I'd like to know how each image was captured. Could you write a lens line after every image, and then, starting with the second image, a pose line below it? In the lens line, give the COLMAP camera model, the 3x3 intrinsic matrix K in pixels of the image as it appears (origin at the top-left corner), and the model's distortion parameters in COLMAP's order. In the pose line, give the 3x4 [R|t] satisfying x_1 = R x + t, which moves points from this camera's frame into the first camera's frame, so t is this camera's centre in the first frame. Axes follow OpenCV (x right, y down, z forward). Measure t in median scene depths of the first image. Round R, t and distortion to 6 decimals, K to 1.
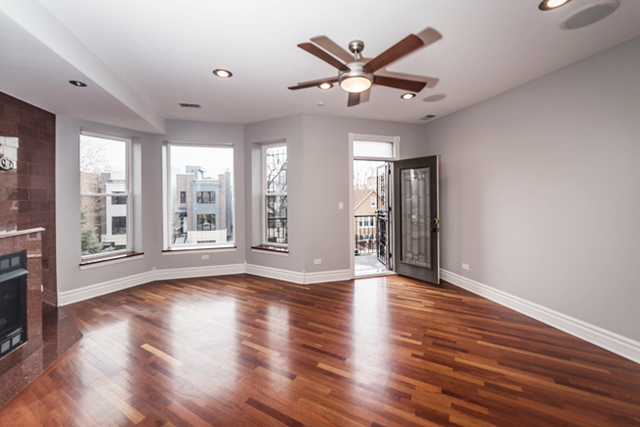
lens RADIAL K [[260.1, 0, 319.3], [0, 260.1, 195.8], [0, 0, 1]] dist [-0.001407, -0.000091]
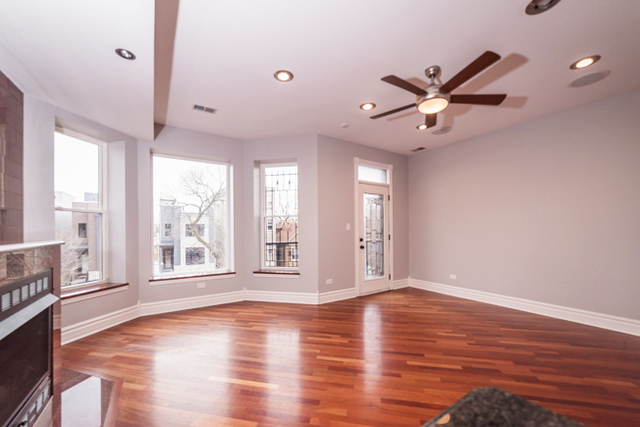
lens RADIAL K [[257.1, 0, 321.5], [0, 257.1, 230.5], [0, 0, 1]] dist [-0.002615, -0.000053]
pose [[0.954561, -0.001285, 0.298014, -0.330918], [0.001486, 0.999999, -0.000449, 0.054102], [-0.298013, 0.000871, 0.954561, 0.050235]]
